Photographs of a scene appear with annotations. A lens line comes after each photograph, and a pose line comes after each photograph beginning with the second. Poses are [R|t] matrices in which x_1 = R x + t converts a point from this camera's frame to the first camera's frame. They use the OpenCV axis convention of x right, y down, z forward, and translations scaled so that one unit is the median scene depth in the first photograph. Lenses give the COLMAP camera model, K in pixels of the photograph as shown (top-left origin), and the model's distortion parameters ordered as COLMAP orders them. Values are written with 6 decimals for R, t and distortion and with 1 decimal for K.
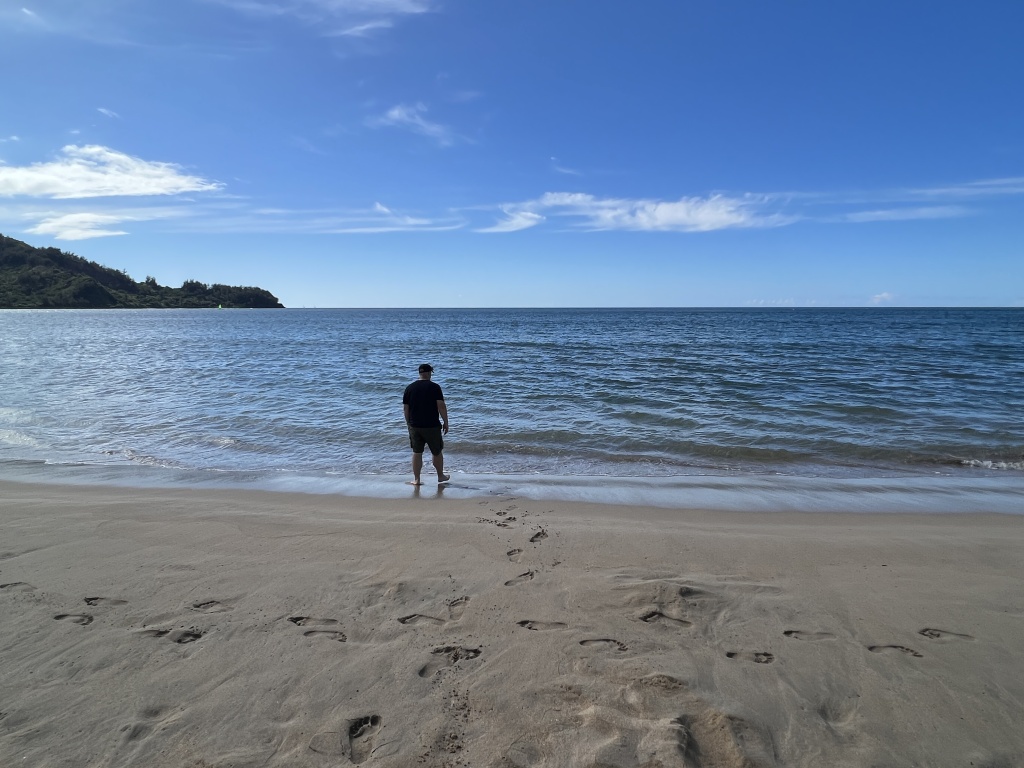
lens RADIAL K [[610.0, 0, 512.0], [0, 610.0, 384.0], [0, 0, 1]] dist [-0.004232, -0.000188]
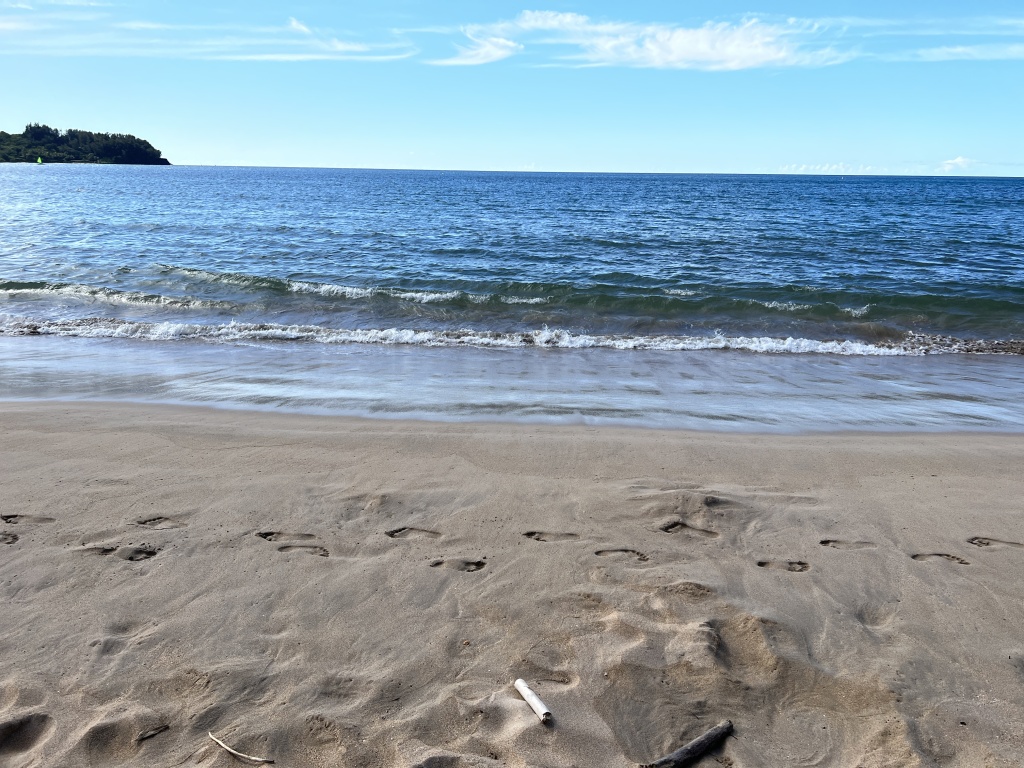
lens RADIAL K [[793.3, 0, 512.0], [0, 793.3, 384.0], [0, 0, 1]] dist [0.052698, -0.067341]
pose [[0.998454, 0.002106, 0.055540, -0.072490], [-0.009591, 0.990821, 0.134837, 0.021094], [-0.054746, -0.135162, 0.989310, -0.109138]]
